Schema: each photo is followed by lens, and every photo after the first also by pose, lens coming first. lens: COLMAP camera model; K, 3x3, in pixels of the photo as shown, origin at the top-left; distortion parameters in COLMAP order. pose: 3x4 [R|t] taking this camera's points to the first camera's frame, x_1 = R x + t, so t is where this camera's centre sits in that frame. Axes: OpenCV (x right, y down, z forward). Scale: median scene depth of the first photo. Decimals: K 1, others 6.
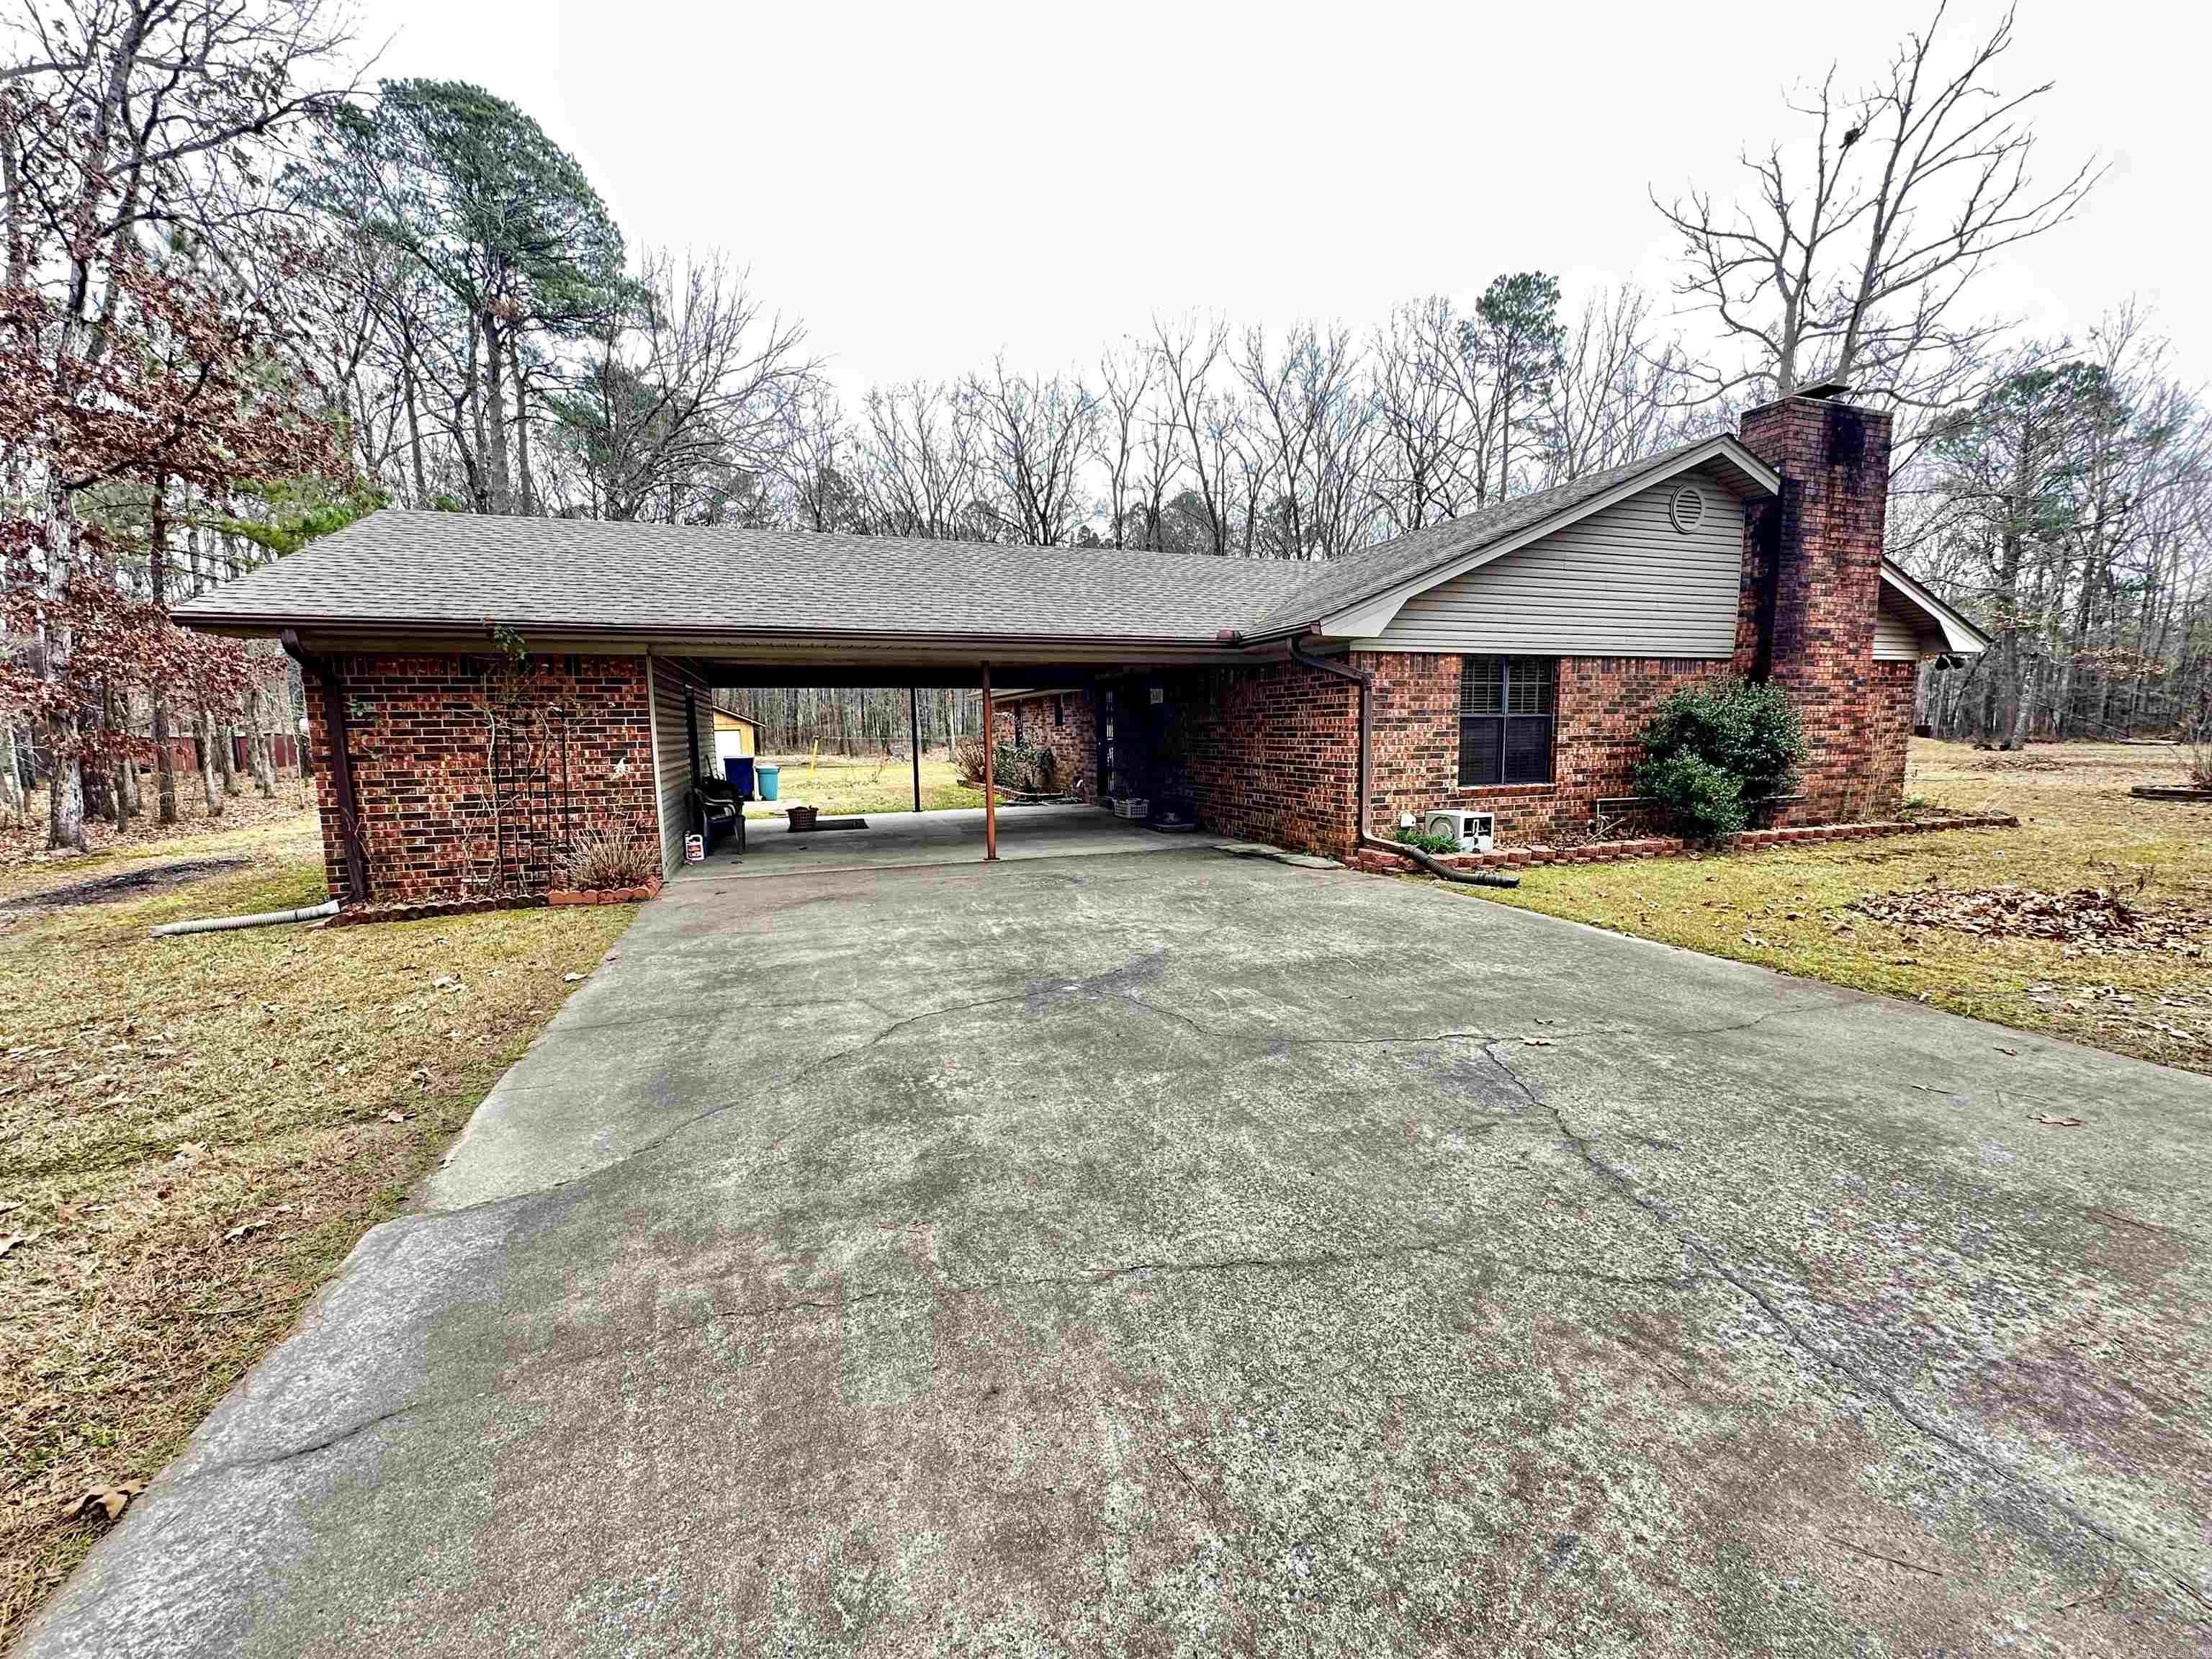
lens RADIAL K [[881.4, 0, 1101.0], [0, 881.4, 836.4], [0, 0, 1]] dist [-0.001744, 0.000019]
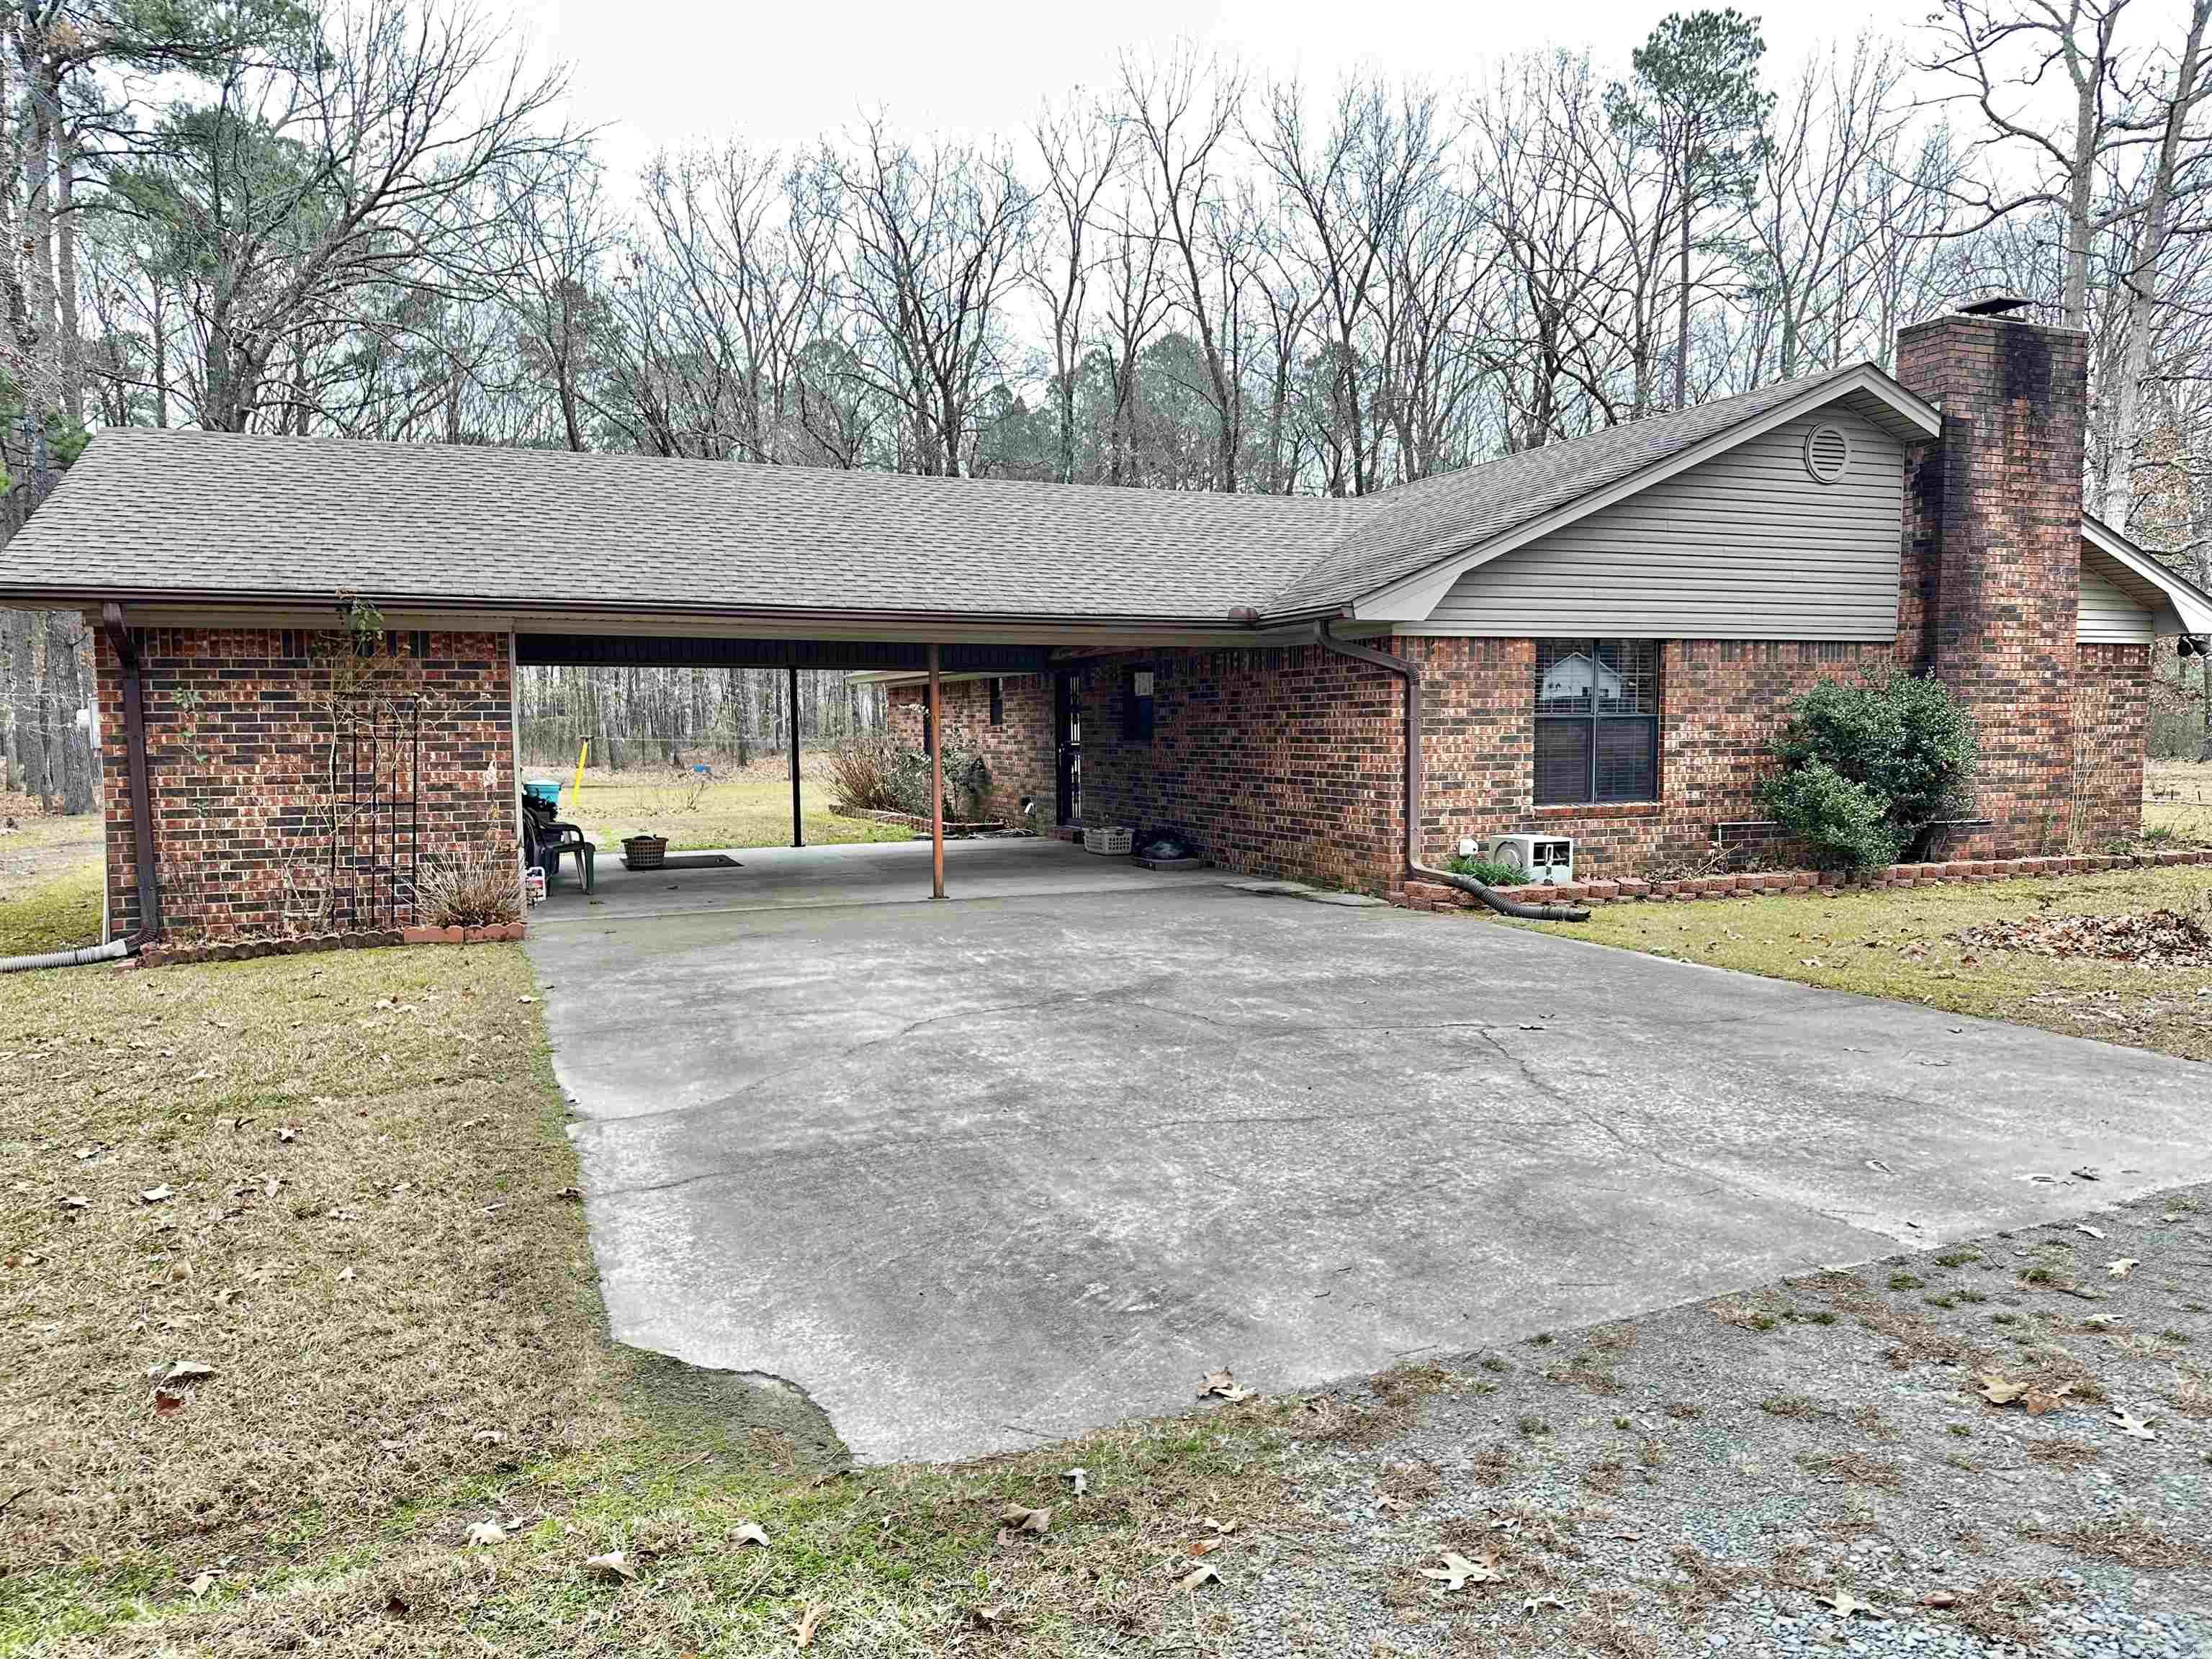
lens RADIAL K [[1535.7, 0, 1095.5], [0, 1535.7, 853.2], [0, 0, 1]] dist [0.062518, -0.059091]
pose [[0.998907, 0.002289, 0.046682, -0.046506], [-0.000445, 0.999220, -0.039479, 0.037599], [-0.046736, 0.039415, 0.998129, -0.329073]]
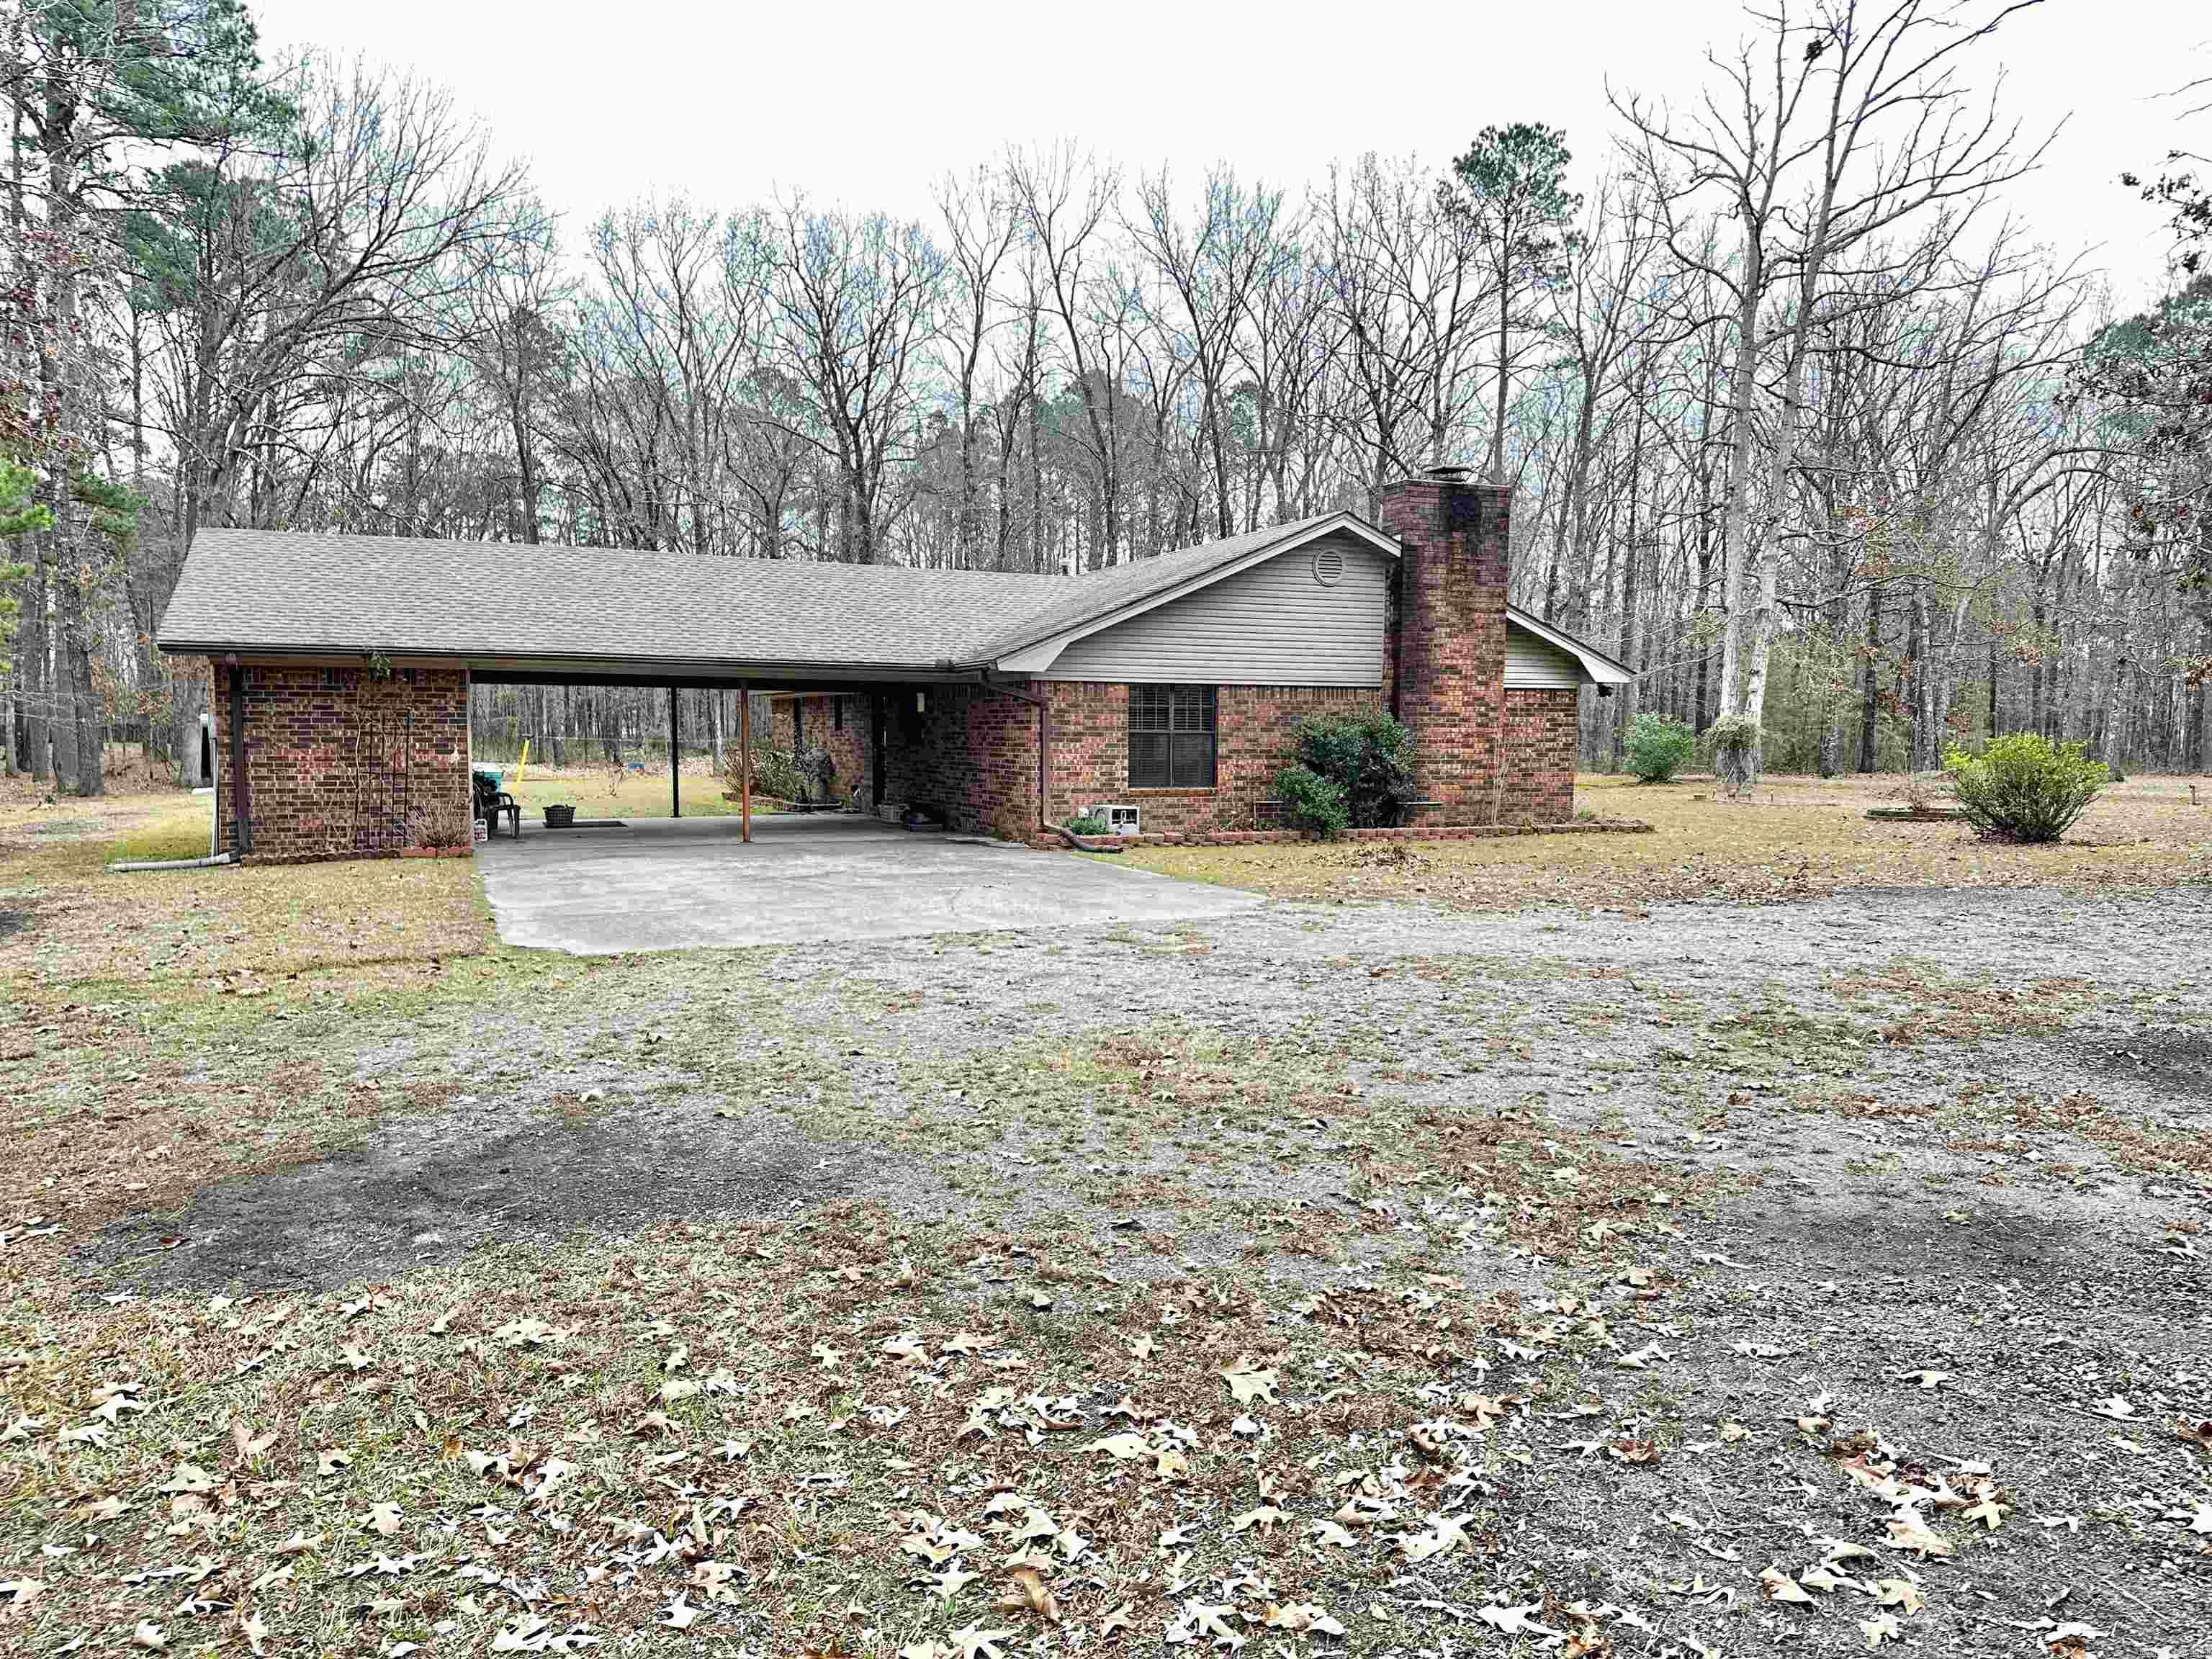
lens RADIAL K [[1535.7, 0, 1106.5], [0, 1535.7, 839.5], [0, 0, 1]] dist [0.062518, -0.059091]
pose [[0.996641, 0.014440, 0.080611, 0.185561], [-0.010226, 0.998571, -0.052445, 0.119929], [-0.081253, 0.051445, 0.995365, -1.056210]]
